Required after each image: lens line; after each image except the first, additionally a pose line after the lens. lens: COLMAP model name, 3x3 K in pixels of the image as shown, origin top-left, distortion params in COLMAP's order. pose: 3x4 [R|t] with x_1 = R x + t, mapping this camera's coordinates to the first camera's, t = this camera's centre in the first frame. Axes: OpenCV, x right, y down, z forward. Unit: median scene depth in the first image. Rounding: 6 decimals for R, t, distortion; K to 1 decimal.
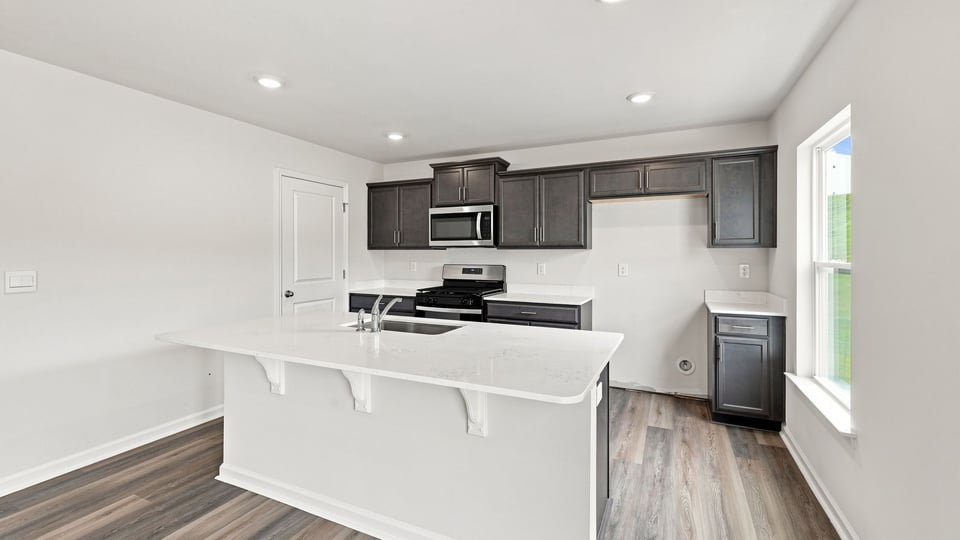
lens RADIAL K [[412.9, 0, 477.3], [0, 412.9, 258.3], [0, 0, 1]] dist [0.015769, -0.000777]
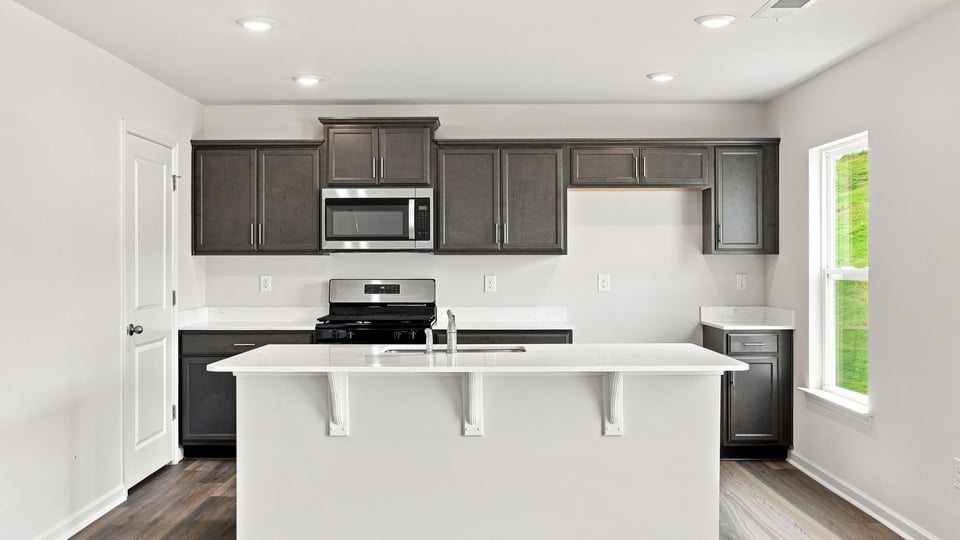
lens RADIAL K [[962.6, 0, 475.8], [0, 962.6, 266.5], [0, 0, 1]] dist [-0.022523, 0.000000]
pose [[0.906159, -0.004227, 0.422916, -0.556413], [0.006776, 0.999967, -0.004523, 0.004355], [-0.422883, 0.006965, 0.906157, -0.437925]]
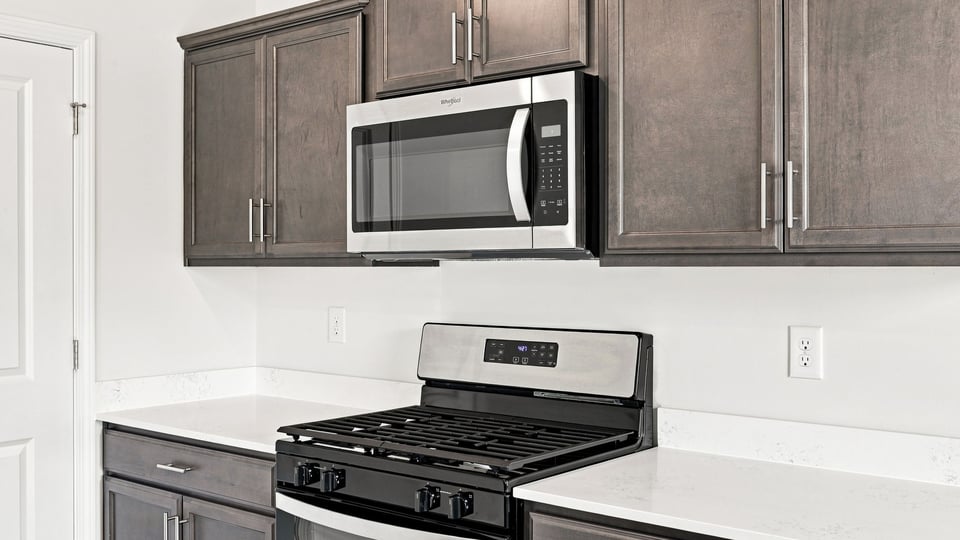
lens RADIAL K [[962.6, 0, 479.3], [0, 962.6, 272.2], [0, 0, 1]] dist [-0.022523, 0.000000]
pose [[0.970497, 0.000224, -0.241113, 0.113963], [-0.001606, 0.999983, -0.005538, -0.015807], [0.241108, 0.005762, 0.970481, 0.472383]]
